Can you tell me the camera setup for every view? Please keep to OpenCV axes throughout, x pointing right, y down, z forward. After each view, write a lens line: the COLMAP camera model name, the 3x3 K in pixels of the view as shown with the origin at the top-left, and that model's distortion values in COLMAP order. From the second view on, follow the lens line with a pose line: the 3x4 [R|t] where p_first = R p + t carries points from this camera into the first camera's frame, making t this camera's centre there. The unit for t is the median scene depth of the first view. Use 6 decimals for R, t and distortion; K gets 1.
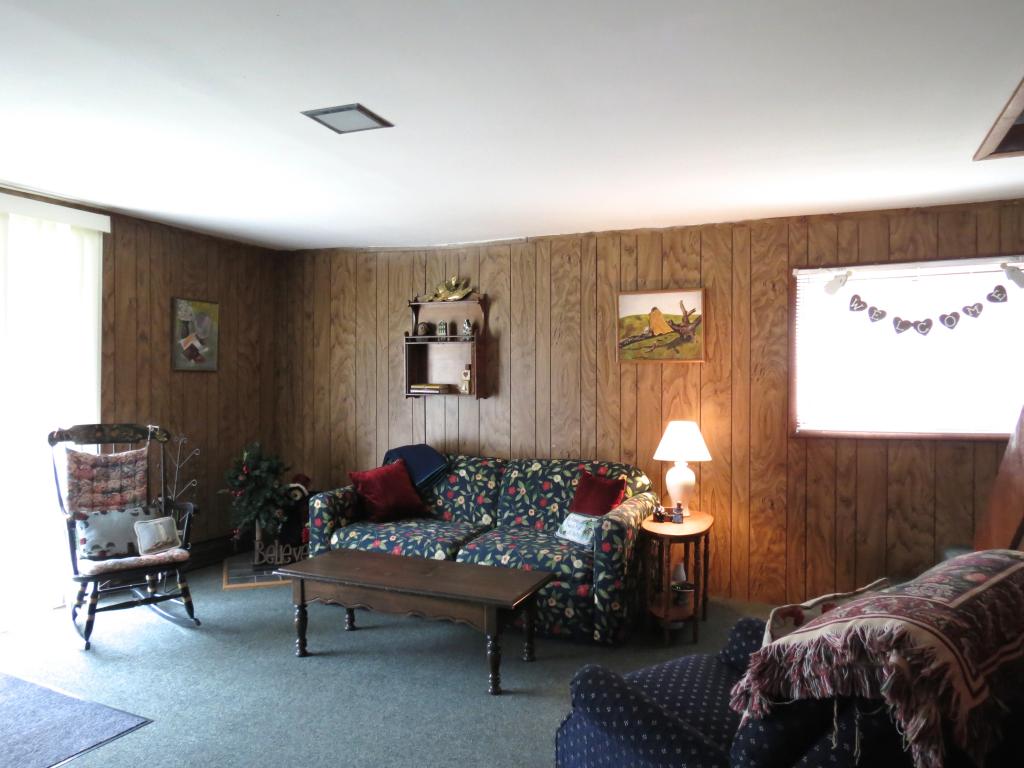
lens RADIAL K [[732.0, 0, 510.8], [0, 732.0, 385.0], [0, 0, 1]] dist [-0.017102, 0.000371]
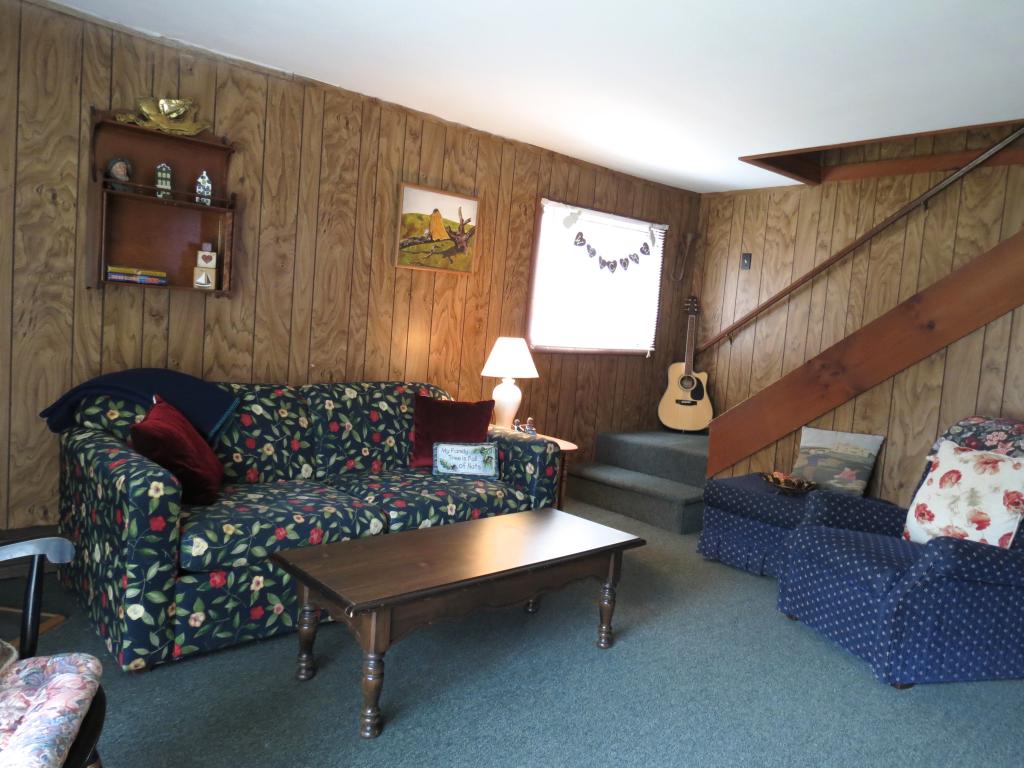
lens RADIAL K [[729.8, 0, 512.0], [0, 729.8, 384.0], [0, 0, 1]] dist [-0.019104, 0.000061]
pose [[0.411041, -0.050102, 0.910239, -0.597974], [-0.066623, 0.994168, 0.084807, 0.025747], [-0.909179, -0.095503, 0.405306, 0.539440]]
